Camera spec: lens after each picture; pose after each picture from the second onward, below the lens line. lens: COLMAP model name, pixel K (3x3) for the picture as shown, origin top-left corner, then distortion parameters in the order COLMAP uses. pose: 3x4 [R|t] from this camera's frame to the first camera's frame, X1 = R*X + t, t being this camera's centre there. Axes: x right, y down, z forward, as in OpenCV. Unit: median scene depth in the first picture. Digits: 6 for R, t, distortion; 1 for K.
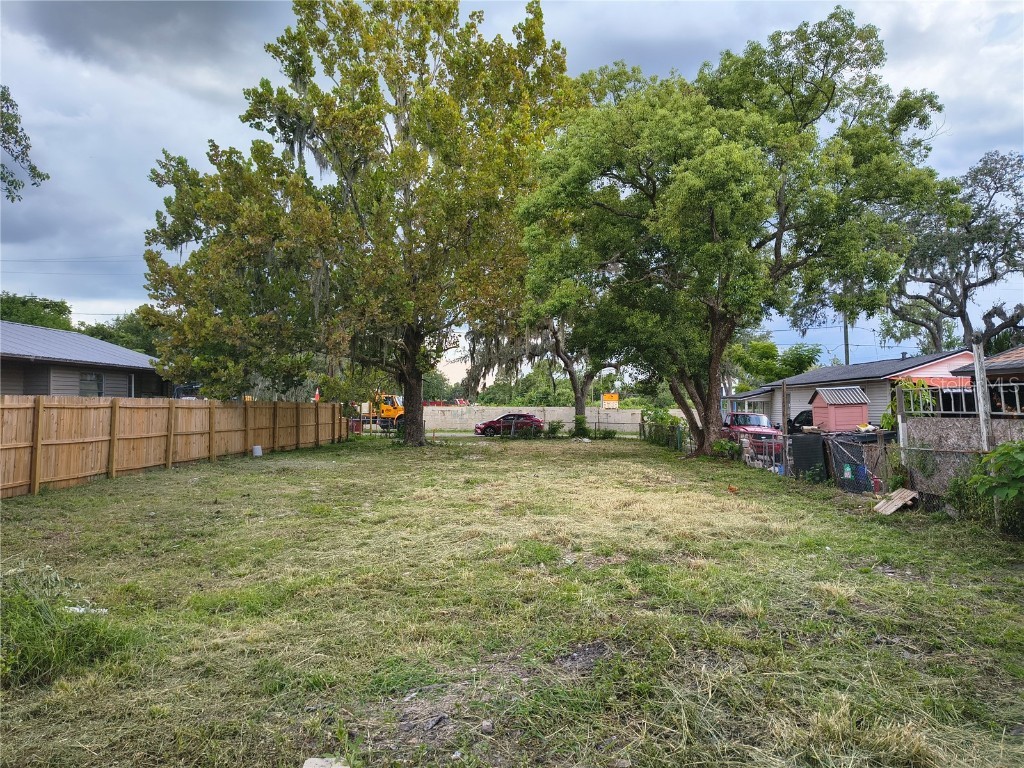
lens RADIAL K [[699.8, 0, 517.8], [0, 699.8, 380.8], [0, 0, 1]] dist [0.058964, -0.087283]
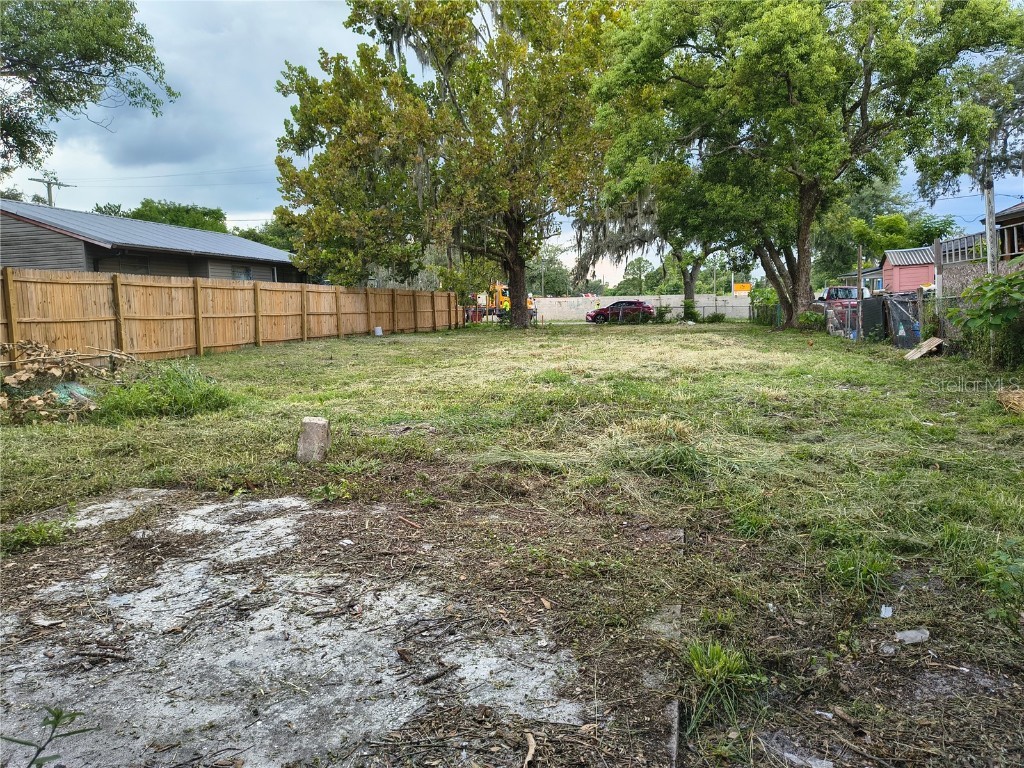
lens RADIAL K [[700.3, 0, 513.3], [0, 700.3, 383.0], [0, 0, 1]] dist [0.057452, -0.084127]
pose [[0.979939, -0.002358, -0.199286, 0.075747], [0.031497, 0.989197, 0.143172, 0.026342], [0.196795, -0.146576, 0.969426, -0.083343]]
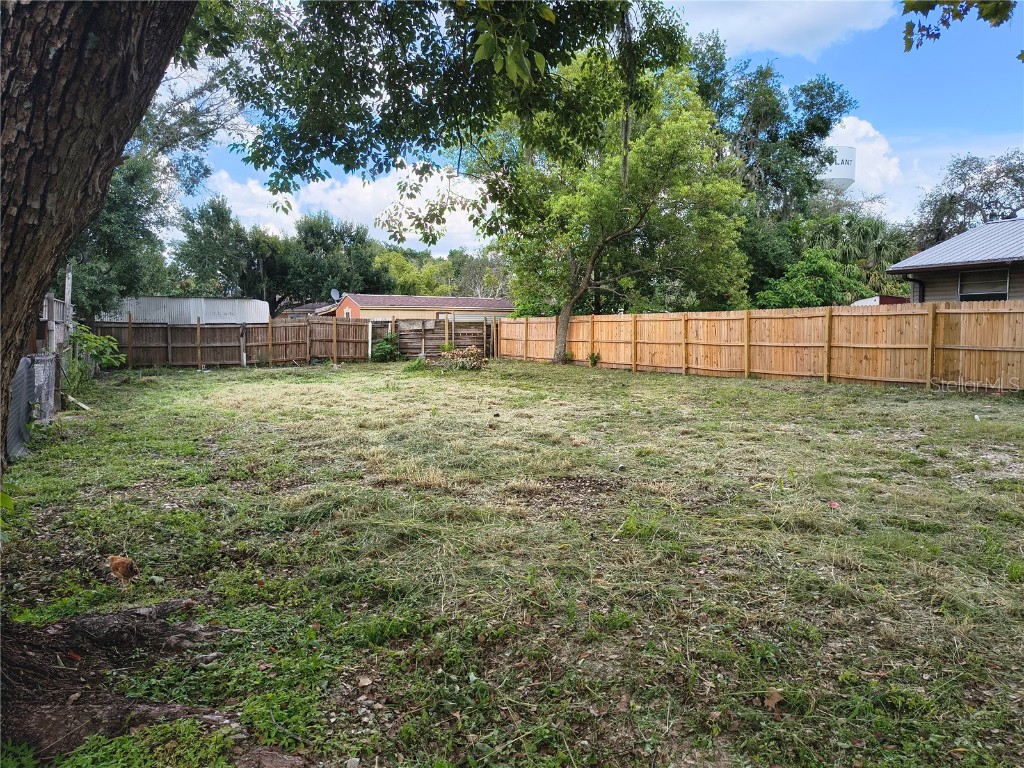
lens RADIAL K [[699.8, 0, 517.8], [0, 699.8, 380.8], [0, 0, 1]] dist [0.058964, -0.087283]
pose [[-0.861981, 0.049783, -0.504491, 0.262141], [0.031936, 0.998522, 0.043967, 0.051261], [0.505934, 0.021787, -0.862297, 1.182302]]
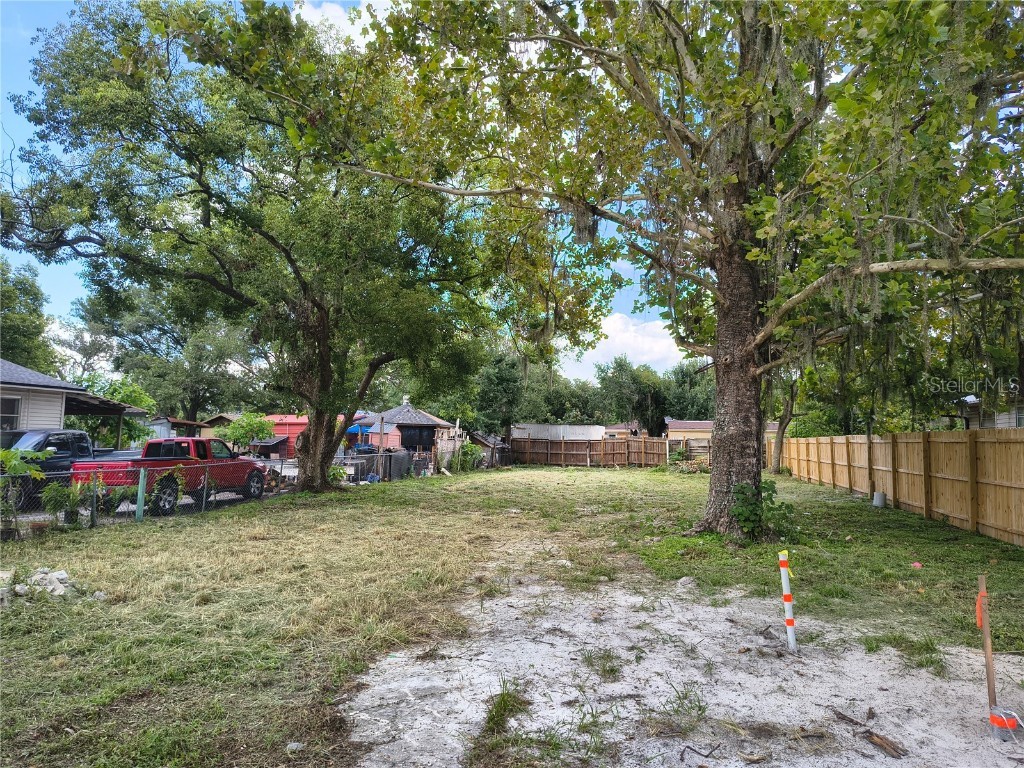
lens RADIAL K [[699.8, 0, 517.8], [0, 699.8, 380.8], [0, 0, 1]] dist [0.058964, -0.087283]
pose [[-0.981524, 0.009514, 0.191101, -0.133136], [-0.014710, 0.992055, -0.124946, 0.075396], [-0.190771, -0.125449, -0.973586, 1.887358]]
